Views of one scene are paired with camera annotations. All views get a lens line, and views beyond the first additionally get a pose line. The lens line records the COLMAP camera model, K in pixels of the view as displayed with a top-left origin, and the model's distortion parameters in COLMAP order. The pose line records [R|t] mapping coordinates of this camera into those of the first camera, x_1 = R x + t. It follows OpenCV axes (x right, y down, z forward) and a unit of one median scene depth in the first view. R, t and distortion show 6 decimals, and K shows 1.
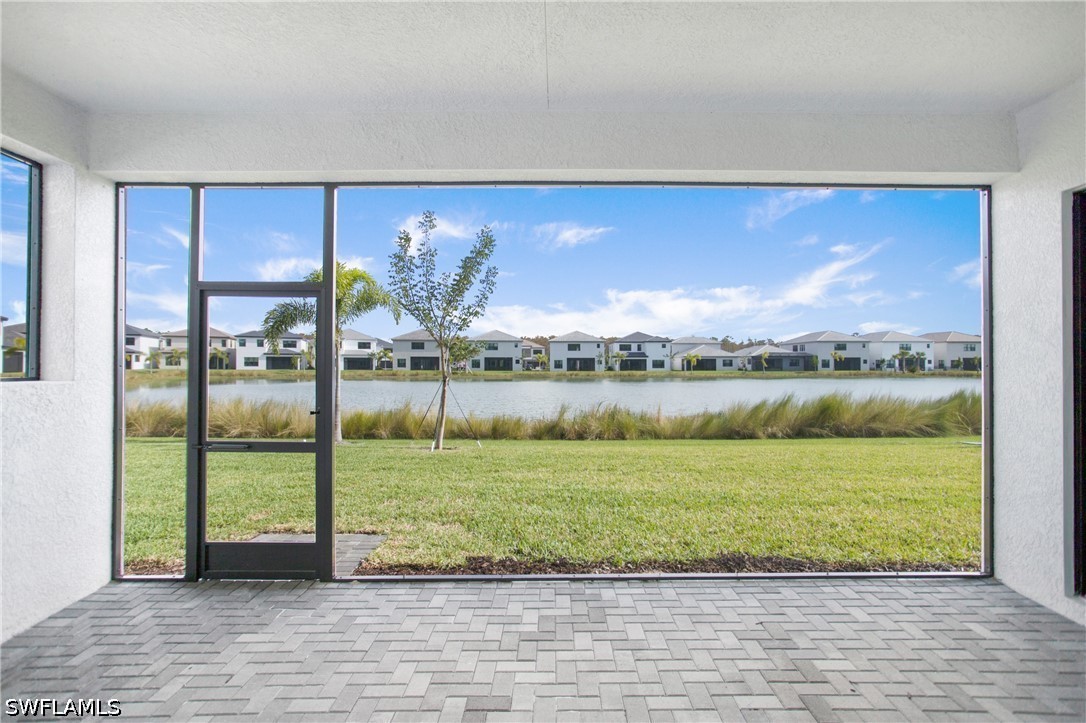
lens RADIAL K [[523.6, 0, 556.6], [0, 523.6, 358.4], [0, 0, 1]] dist [-0.045574, 0.033103]
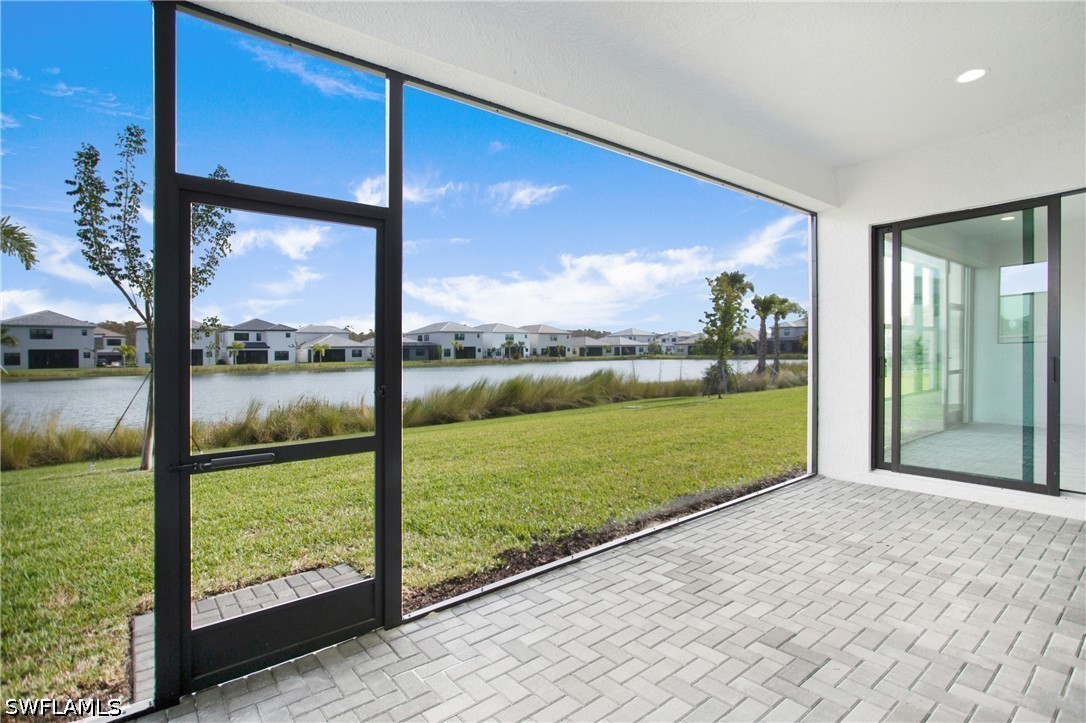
lens RADIAL K [[537.1, 0, 545.4], [0, 537.1, 323.7], [0, 0, 1]] dist [-0.019024, 0.000612]
pose [[0.777137, 0.019035, 0.629044, -0.153948], [0.011183, 0.998967, -0.044045, 0.008031], [-0.629233, 0.041264, 0.776121, 0.053413]]
